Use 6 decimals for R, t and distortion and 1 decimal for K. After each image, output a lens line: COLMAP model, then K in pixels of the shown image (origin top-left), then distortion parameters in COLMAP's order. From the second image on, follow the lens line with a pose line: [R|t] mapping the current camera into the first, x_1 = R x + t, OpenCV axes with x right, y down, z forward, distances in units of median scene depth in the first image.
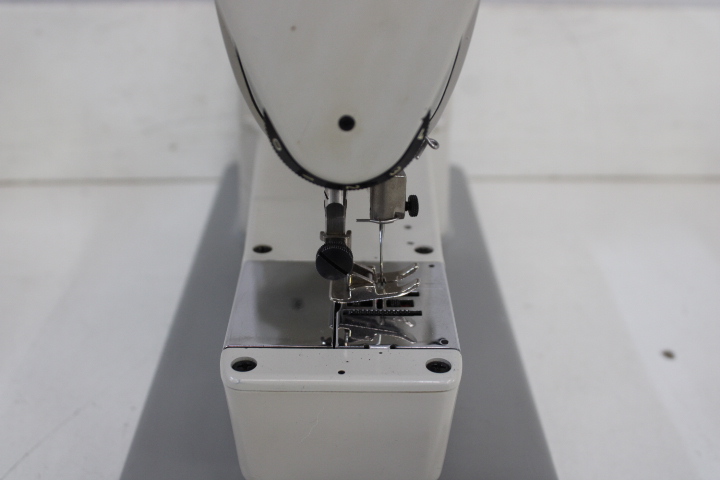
lens RADIAL K [[1220.0, 0, 360.0], [0, 1220.0, 240.0], [0, 0, 1]] dist [-0.022808, 0.026436]
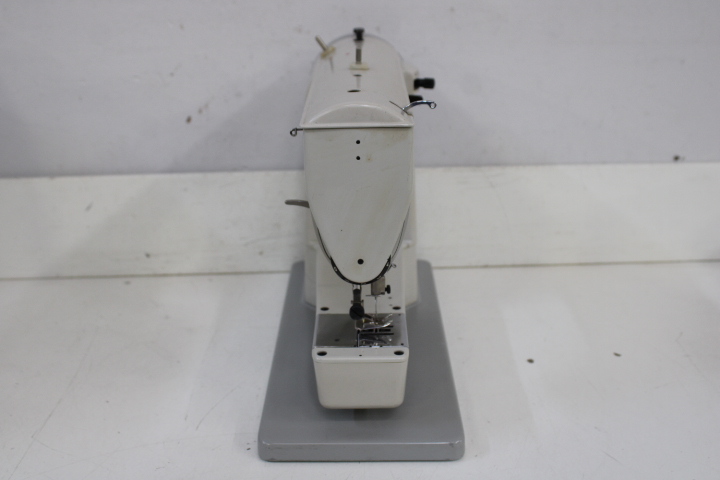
lens RADIAL K [[788.2, 0, 360.0], [0, 788.2, 240.0], [0, 0, 1]] dist [-0.094298, 0.017534]
pose [[0.999719, -0.019258, -0.013848, 0.009376], [0.018031, 0.996311, -0.083903, 0.004907], [0.015413, 0.083629, 0.996378, -0.558632]]
